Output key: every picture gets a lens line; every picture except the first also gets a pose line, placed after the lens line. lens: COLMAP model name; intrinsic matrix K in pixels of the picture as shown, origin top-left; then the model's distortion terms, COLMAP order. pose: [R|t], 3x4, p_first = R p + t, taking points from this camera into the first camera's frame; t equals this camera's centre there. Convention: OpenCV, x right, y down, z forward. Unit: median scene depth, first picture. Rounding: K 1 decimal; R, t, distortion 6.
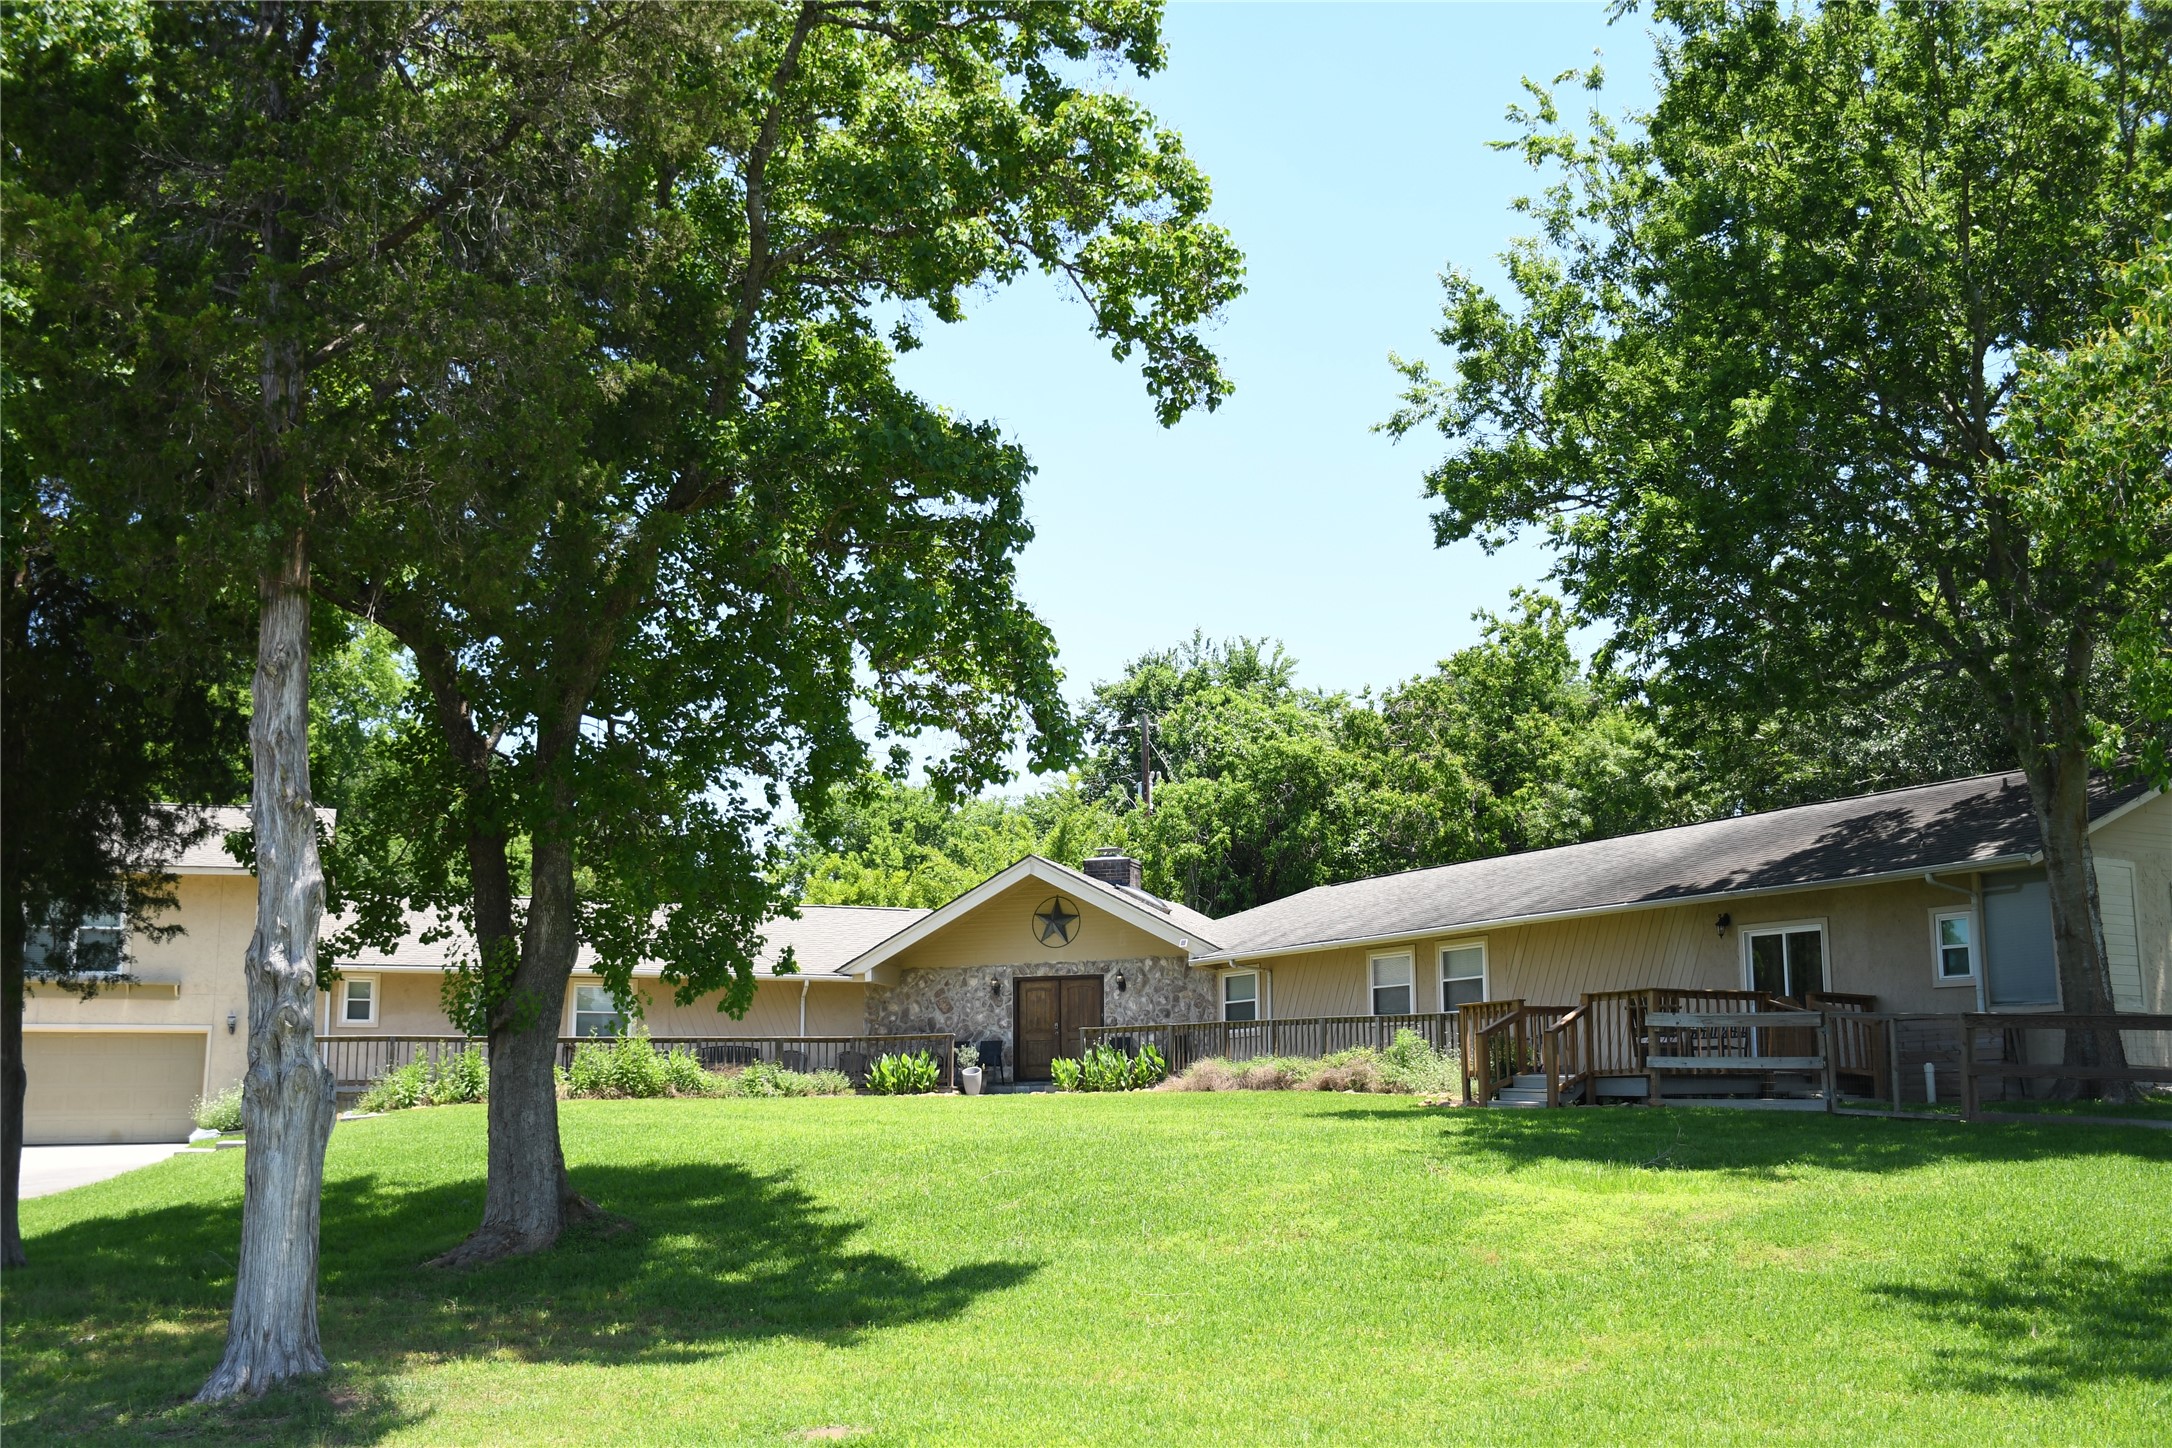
lens RADIAL K [[2204.6, 0, 1086.0], [0, 2204.6, 724.0], [0, 0, 1]] dist [0.009262, 0.004453]
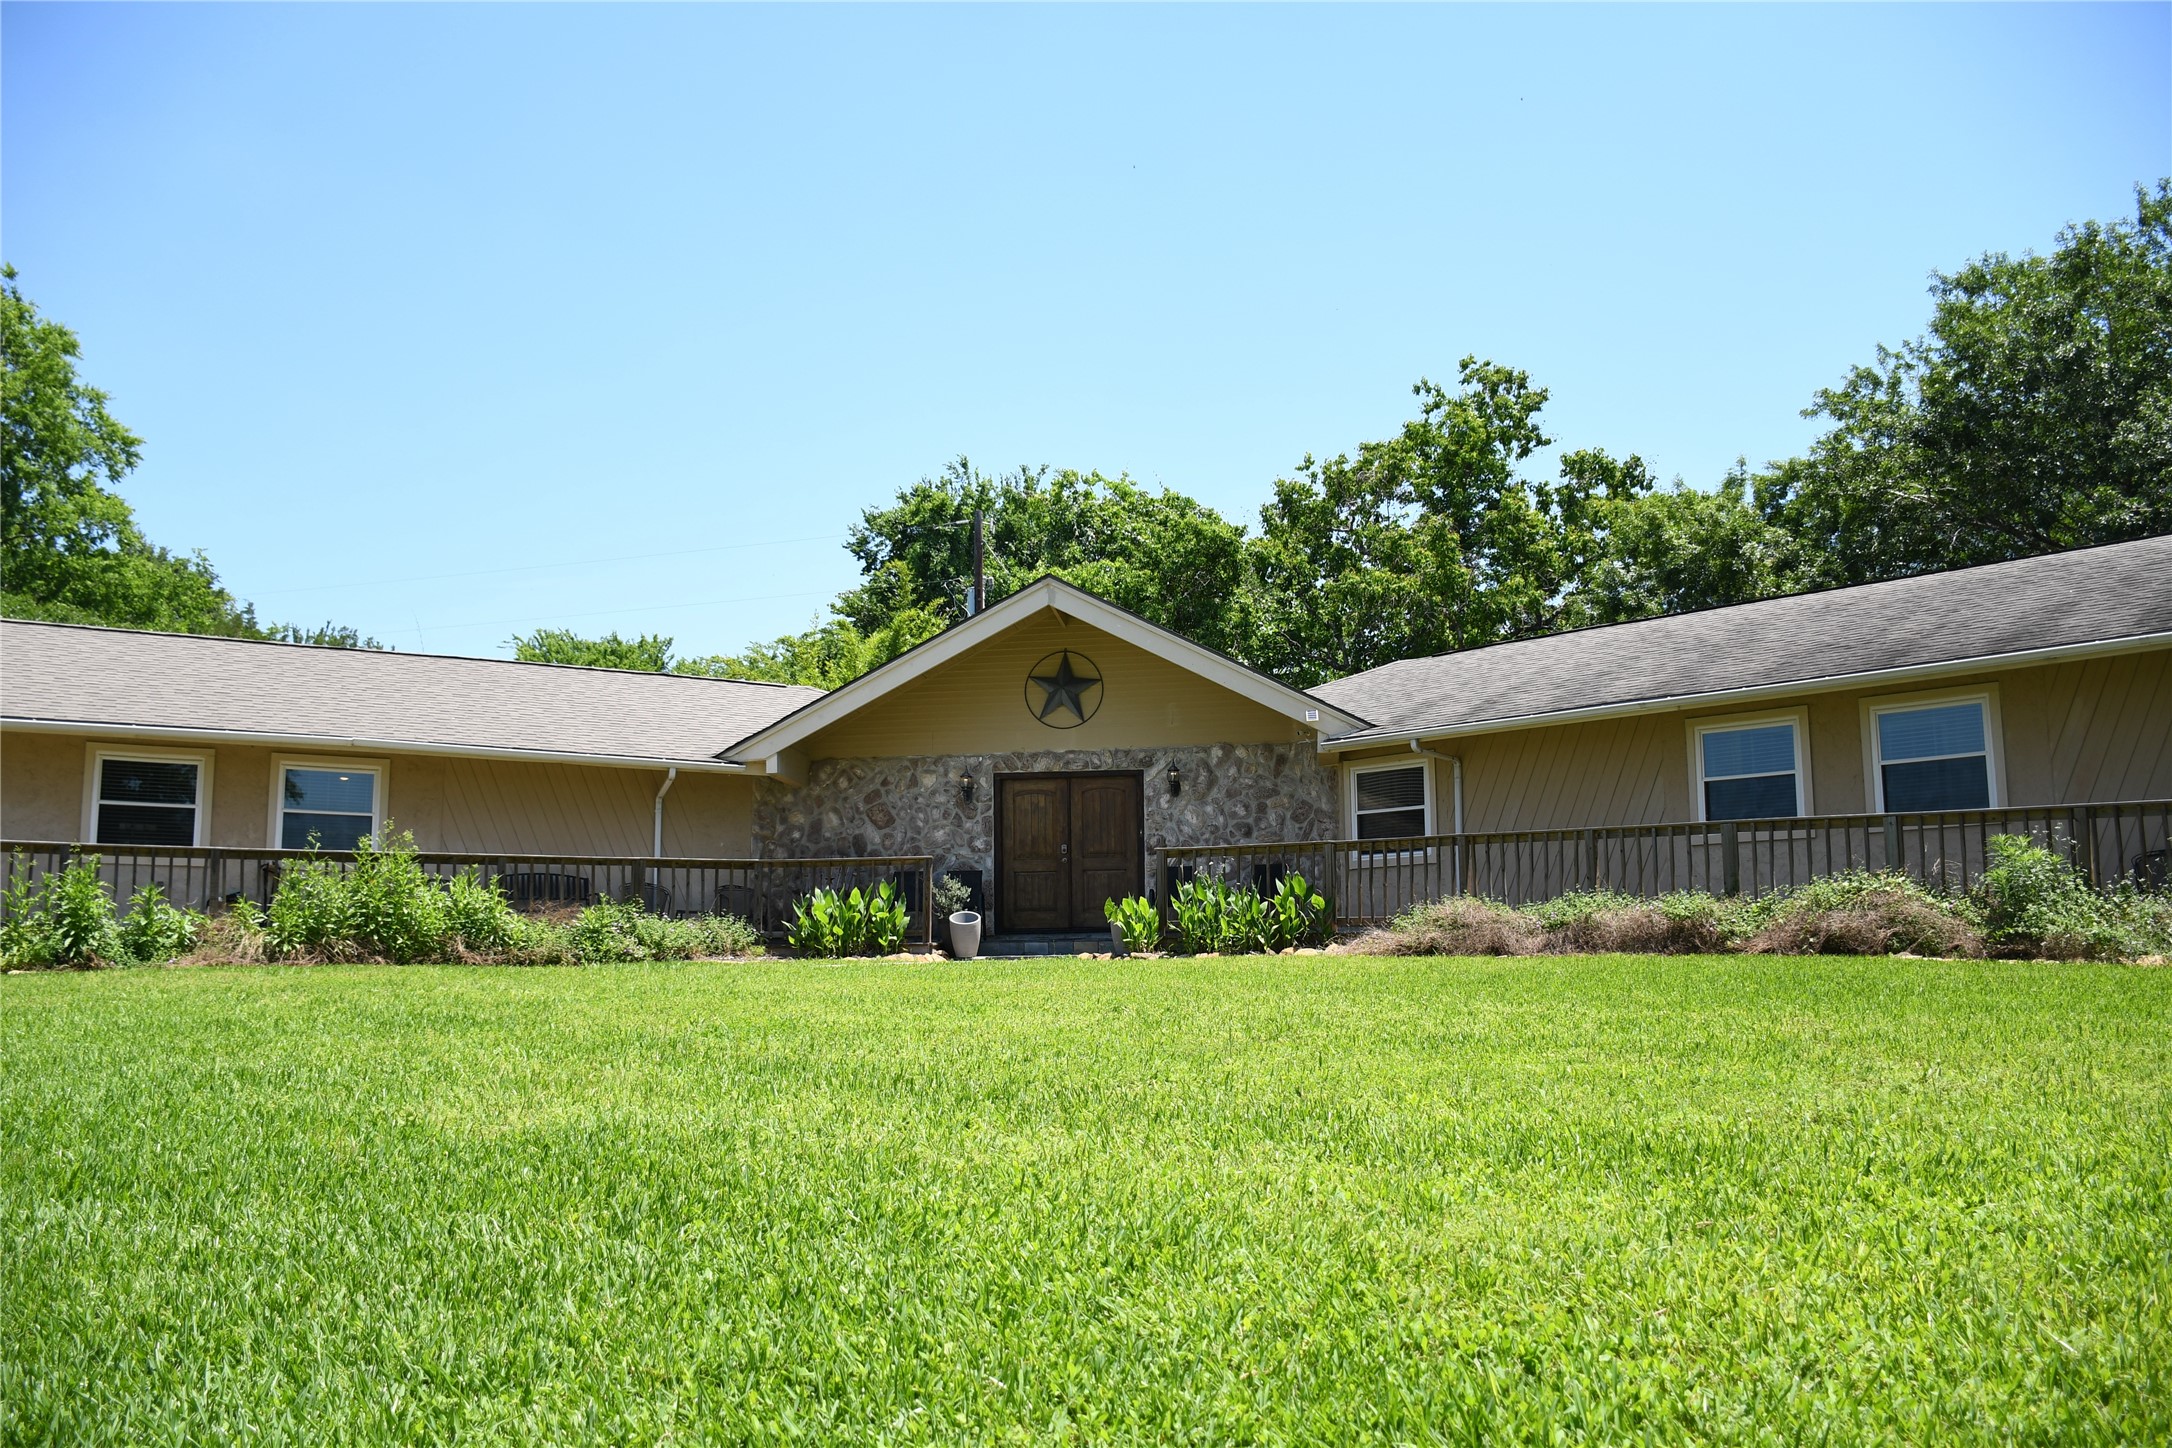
lens RADIAL K [[1649.4, 0, 1086.0], [0, 1649.4, 724.0], [0, 0, 1]] dist [-0.162580, 0.095925]
pose [[0.972653, 0.028865, 0.230462, -0.121948], [-0.038308, 0.998595, 0.036605, 0.084233], [-0.229081, -0.044432, 0.972393, 0.541791]]
